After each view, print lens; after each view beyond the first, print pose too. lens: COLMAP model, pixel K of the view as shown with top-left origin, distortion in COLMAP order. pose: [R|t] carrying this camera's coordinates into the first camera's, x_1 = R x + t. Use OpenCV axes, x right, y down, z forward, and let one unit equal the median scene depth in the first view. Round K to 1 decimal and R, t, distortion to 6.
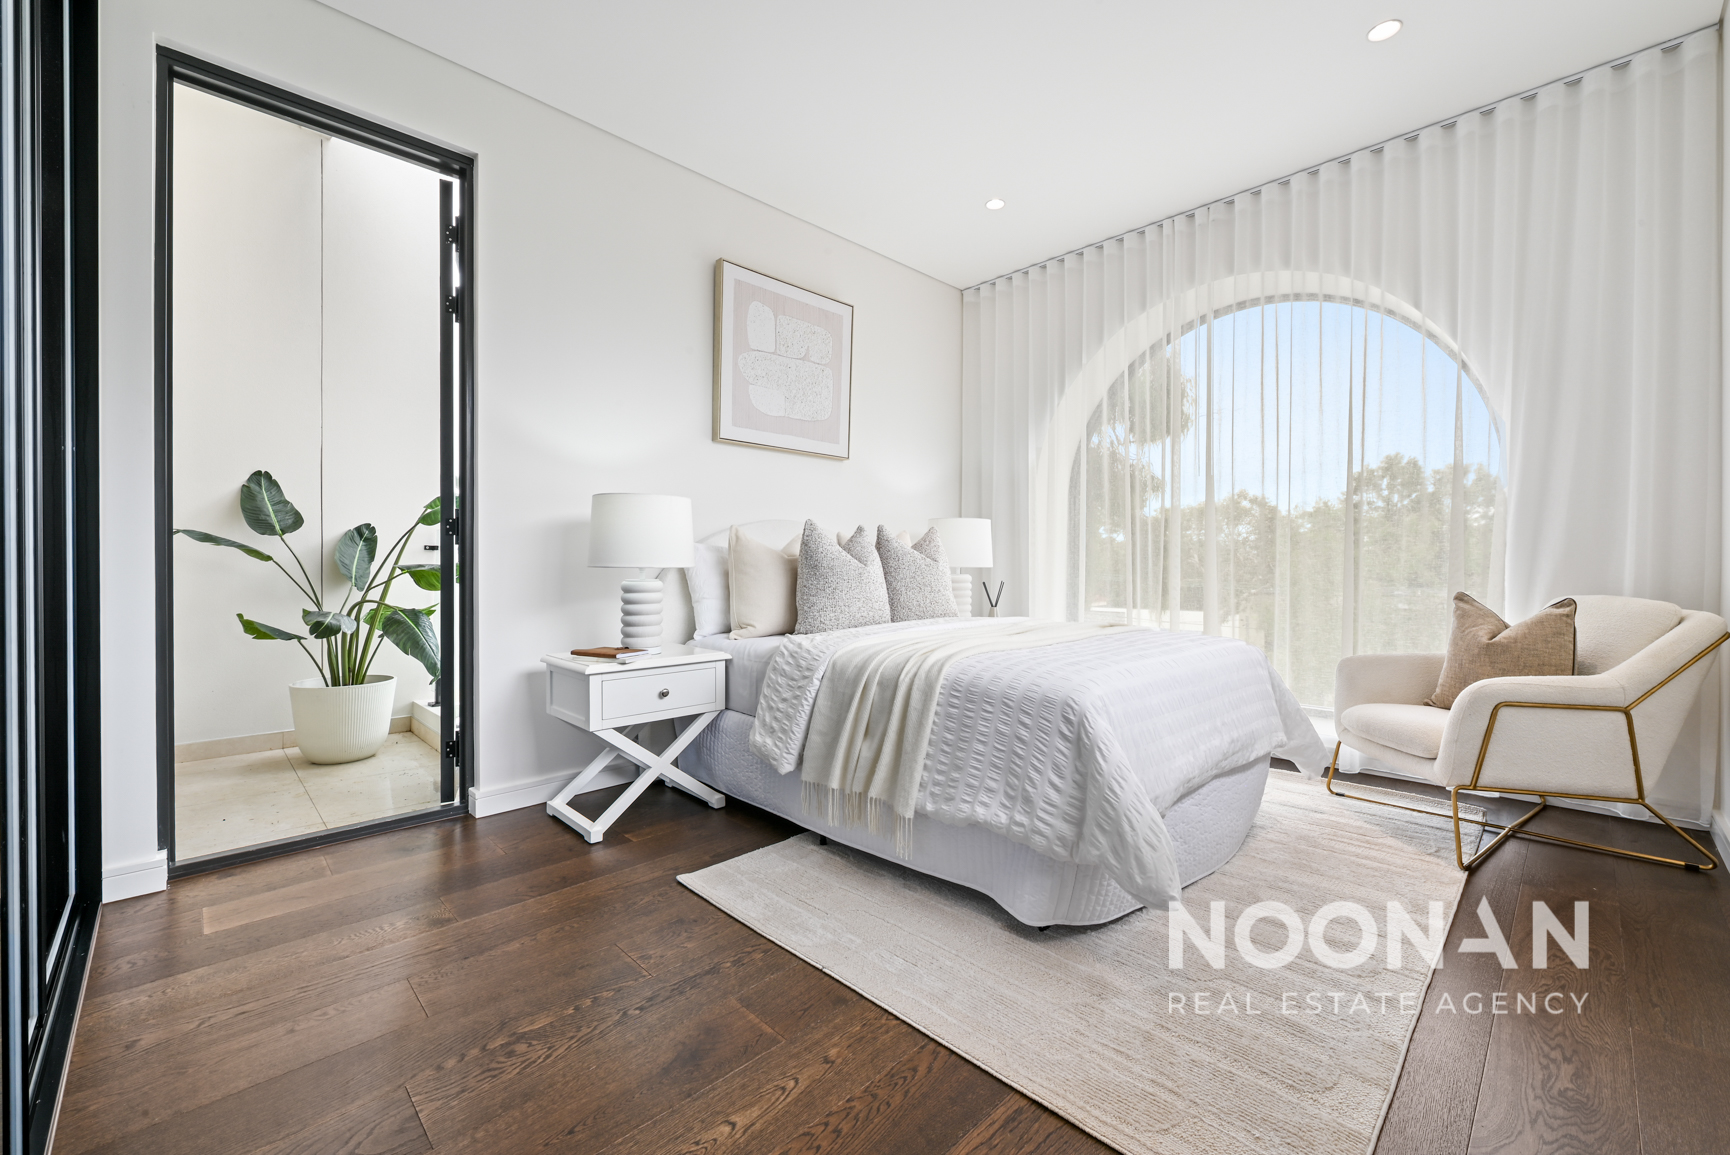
lens RADIAL K [[699.1, 0, 867.7], [0, 699.1, 572.6], [0, 0, 1]] dist [-0.005464, -0.000402]
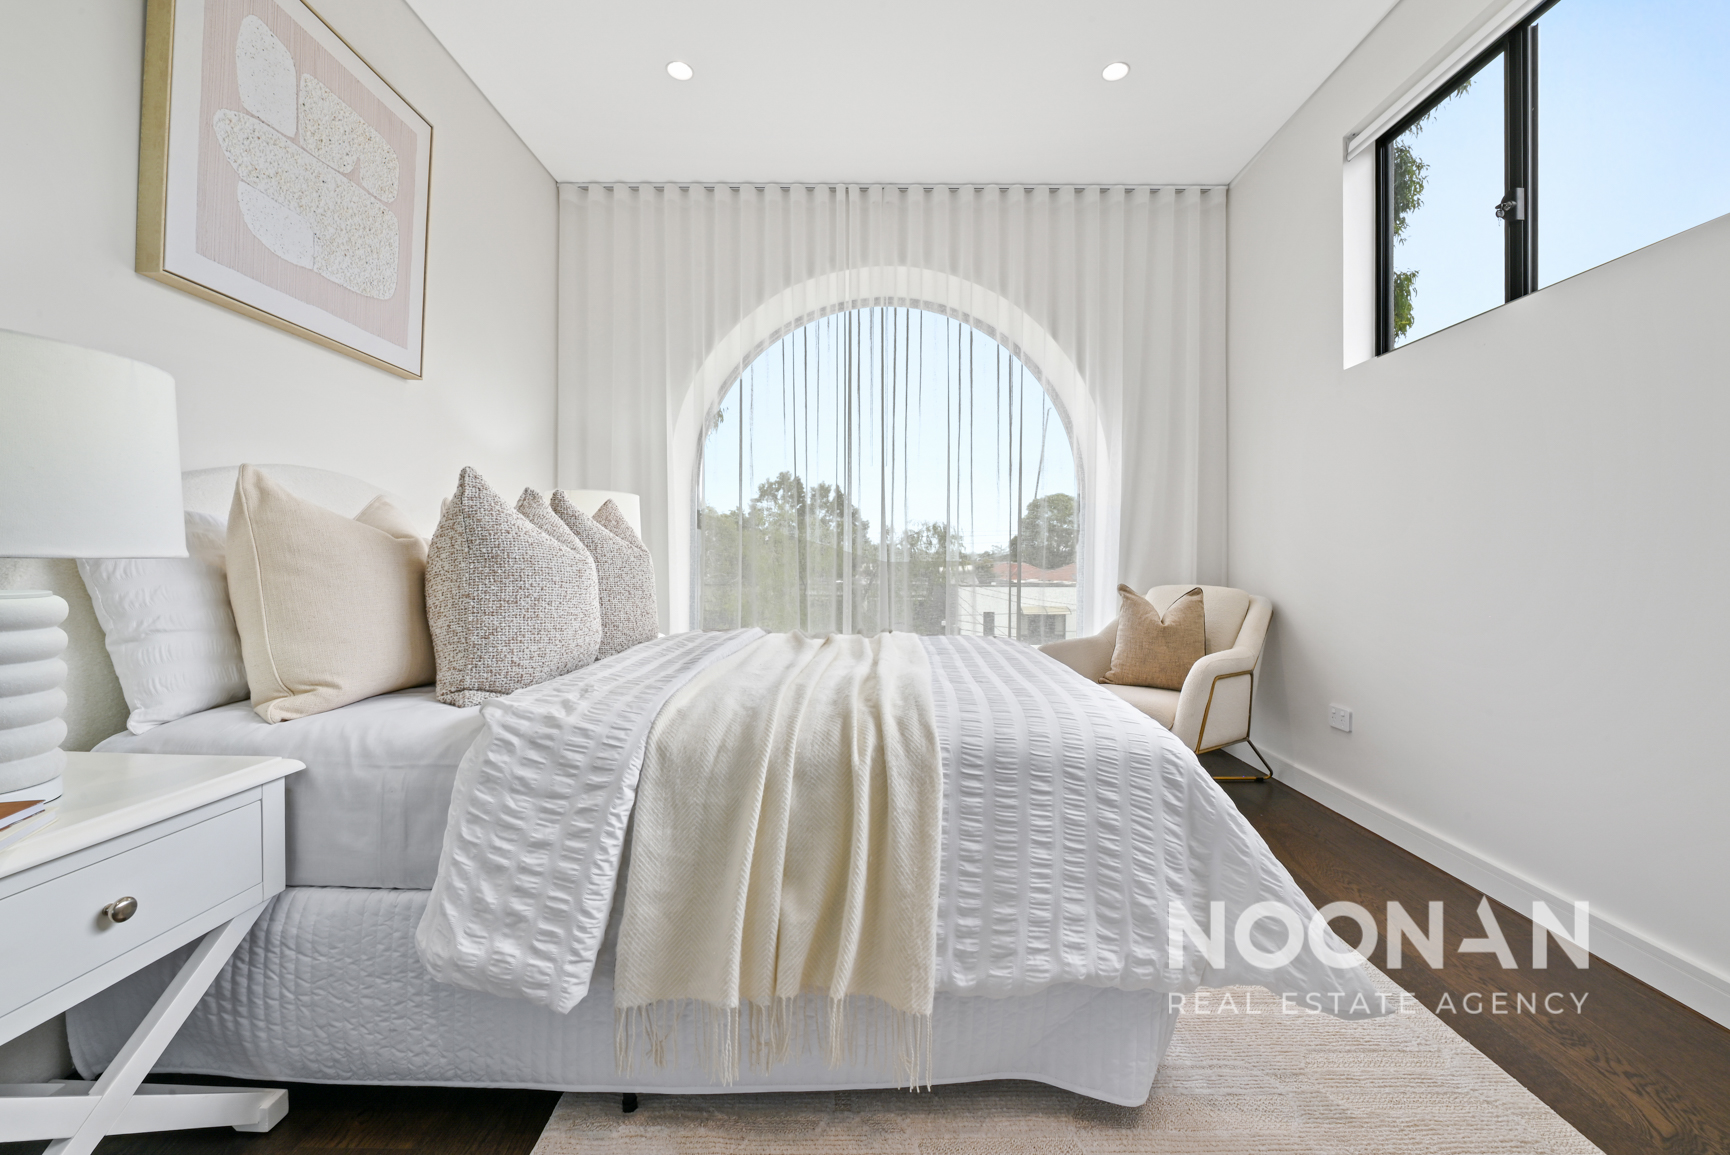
lens RADIAL K [[680.7, 0, 878.1], [0, 680.7, 570.4], [0, 0, 1]] dist [-0.012195, -0.000747]
pose [[0.699606, -0.004585, 0.714515, -0.276840], [-0.000387, 0.999977, 0.006796, -0.003086], [-0.714529, -0.005031, 0.699588, 0.516197]]
